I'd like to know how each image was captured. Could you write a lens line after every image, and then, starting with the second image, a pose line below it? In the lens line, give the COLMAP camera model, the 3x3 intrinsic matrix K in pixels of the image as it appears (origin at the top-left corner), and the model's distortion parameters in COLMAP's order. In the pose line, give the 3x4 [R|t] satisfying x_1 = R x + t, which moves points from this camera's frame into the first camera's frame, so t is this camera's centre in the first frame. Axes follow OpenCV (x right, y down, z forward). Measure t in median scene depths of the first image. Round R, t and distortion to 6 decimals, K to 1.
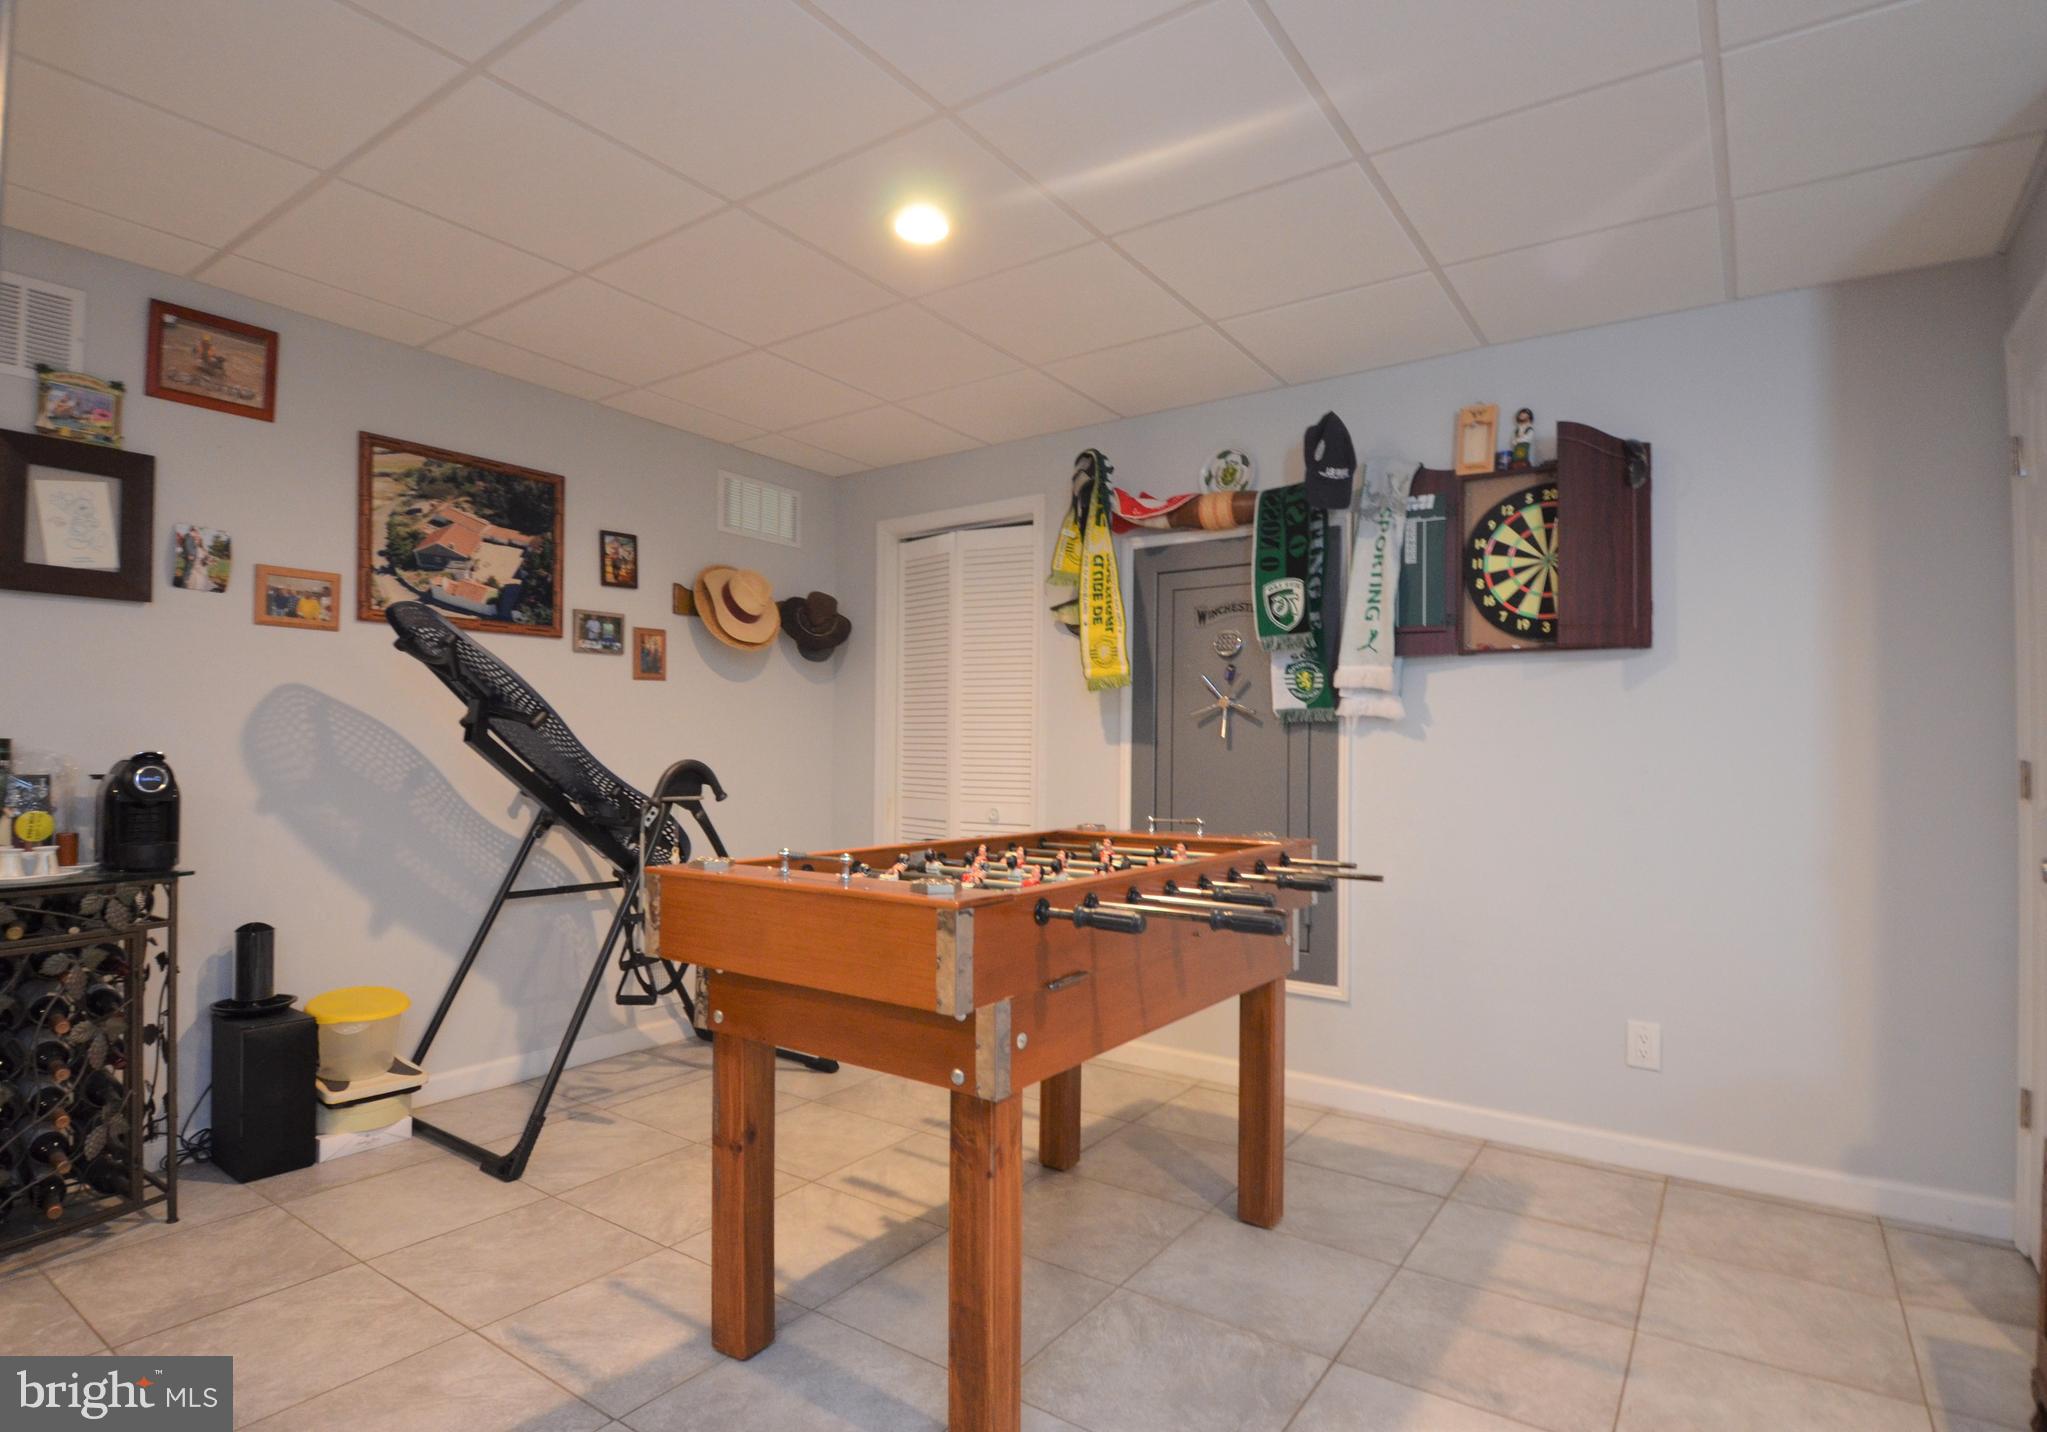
lens RADIAL K [[1093.4, 0, 1022.5], [0, 1093.4, 722.9], [0, 0, 1]] dist [-0.000739, -0.002512]
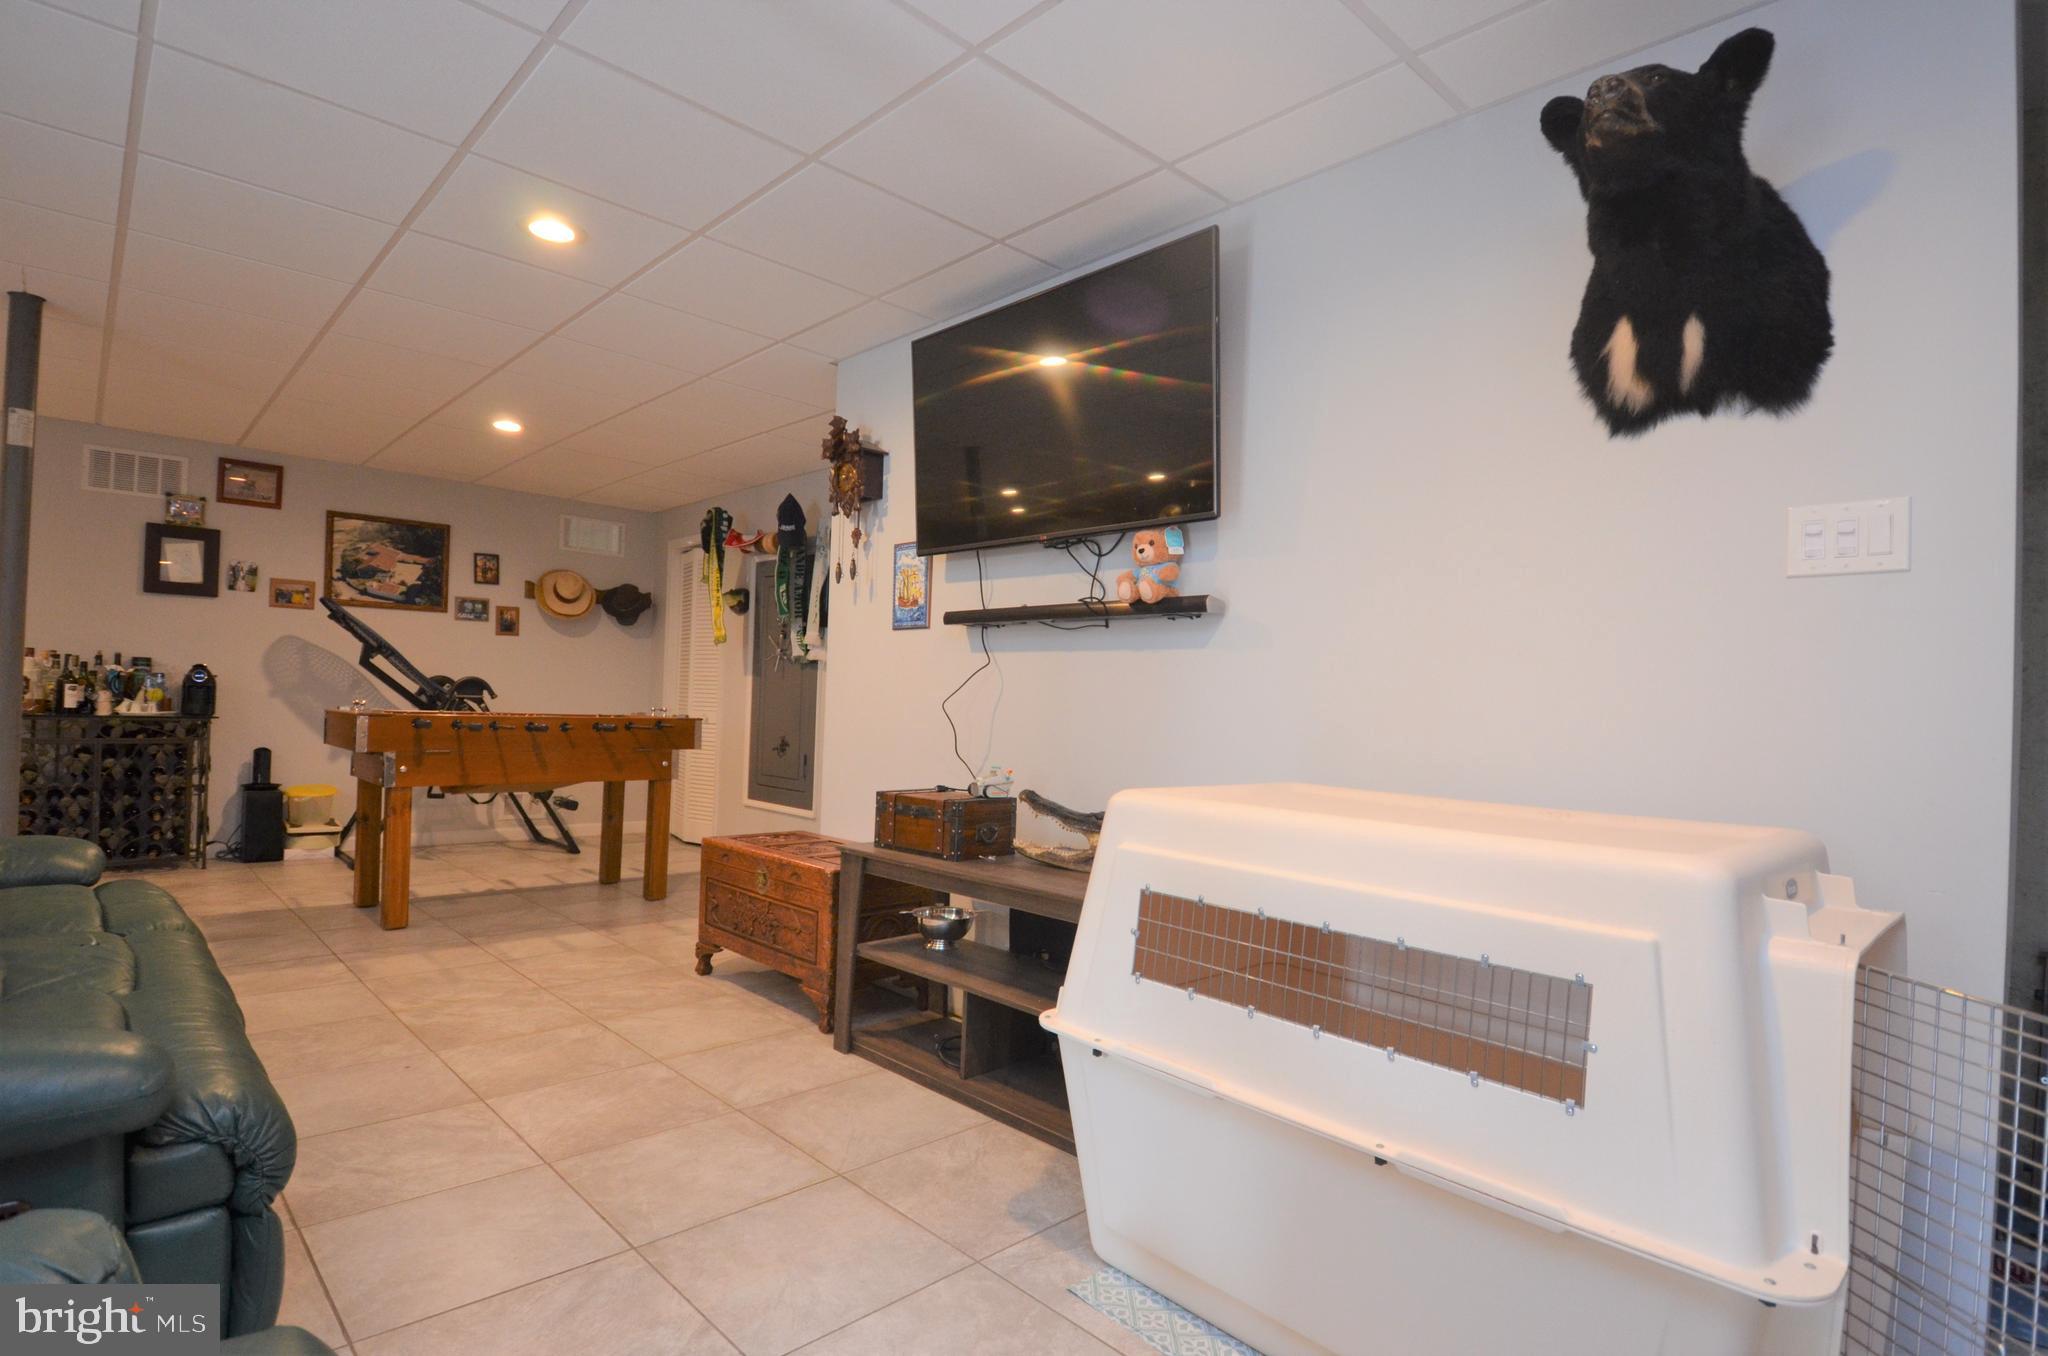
lens RADIAL K [[1021.2, 0, 1025.4], [0, 1021.2, 681.3], [0, 0, 1]] dist [-0.002394, 0.000276]
pose [[0.985859, 0.019497, -0.166438, 0.999612], [-0.018996, 0.999809, 0.004601, 0.015376], [0.166496, -0.001374, 0.986041, -0.650698]]
